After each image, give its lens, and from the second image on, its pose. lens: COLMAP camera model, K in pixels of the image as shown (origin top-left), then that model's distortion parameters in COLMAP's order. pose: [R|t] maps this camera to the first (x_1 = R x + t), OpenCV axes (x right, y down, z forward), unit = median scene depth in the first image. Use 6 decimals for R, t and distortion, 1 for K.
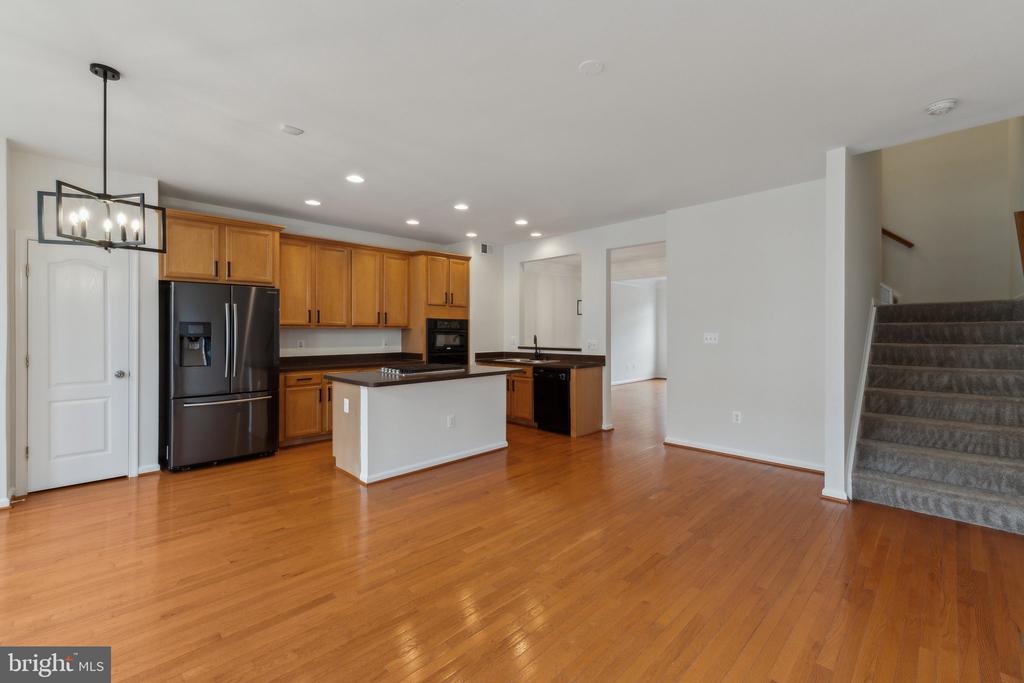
lens RADIAL K [[439.5, 0, 509.6], [0, 439.5, 332.0], [0, 0, 1]] dist [0.002872, -0.000111]
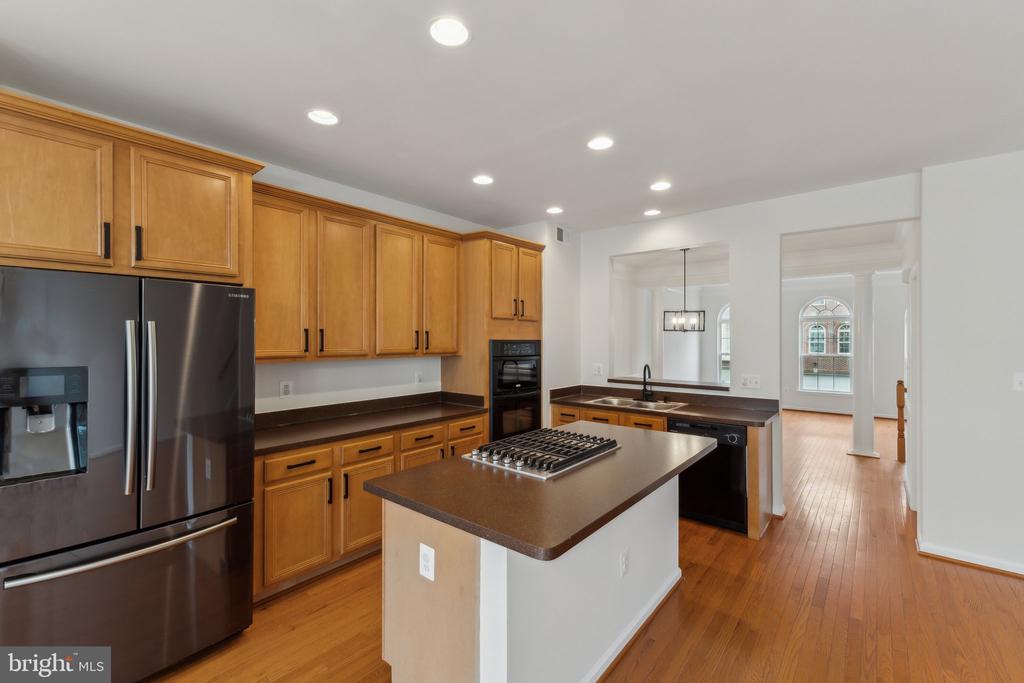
lens RADIAL K [[438.1, 0, 512.3], [0, 438.1, 338.7], [0, 0, 1]] dist [0.004074, -0.000043]
pose [[0.995140, 0.000915, 0.098466, -0.245935], [-0.000969, 0.999999, 0.000499, -0.037074], [-0.098466, -0.000592, 0.995140, 0.419668]]
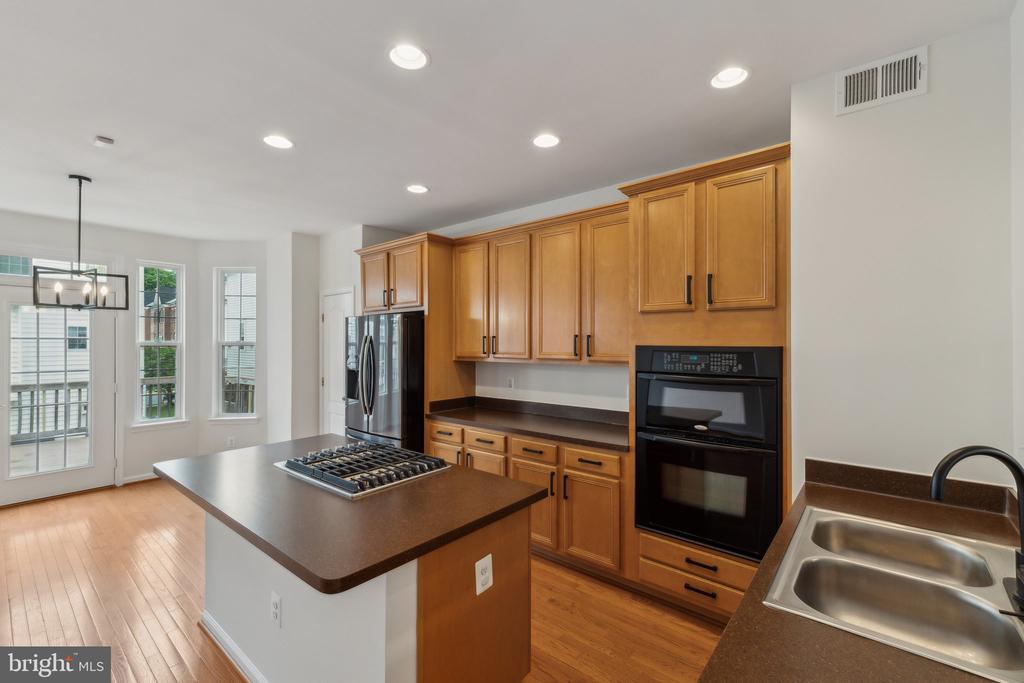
lens RADIAL K [[438.1, 0, 512.3], [0, 438.1, 338.7], [0, 0, 1]] dist [0.004074, -0.000043]
pose [[0.104121, -0.008337, -0.994530, 0.241864], [-0.000104, 0.999965, -0.008394, -0.038477], [0.994565, 0.000977, 0.104116, 0.942241]]
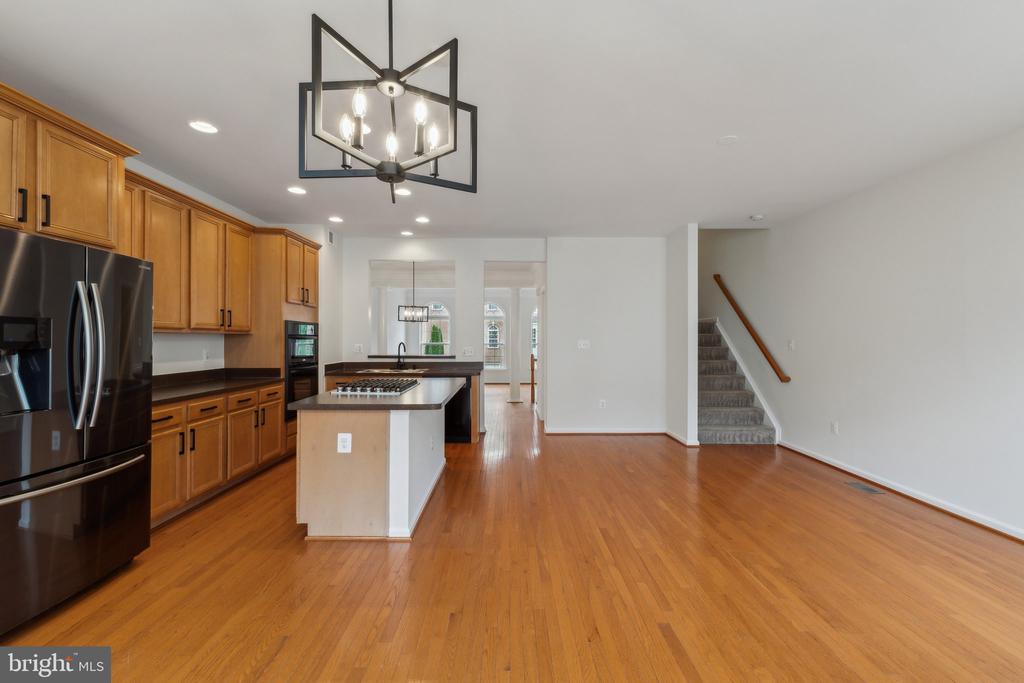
lens RADIAL K [[438.1, 0, 512.3], [0, 438.1, 338.7], [0, 0, 1]] dist [0.004074, -0.000043]
pose [[0.694665, 0.002388, 0.719329, -0.512964], [-0.002471, 0.999997, -0.000933, -0.000388], [-0.719329, -0.001130, 0.694669, 0.232929]]
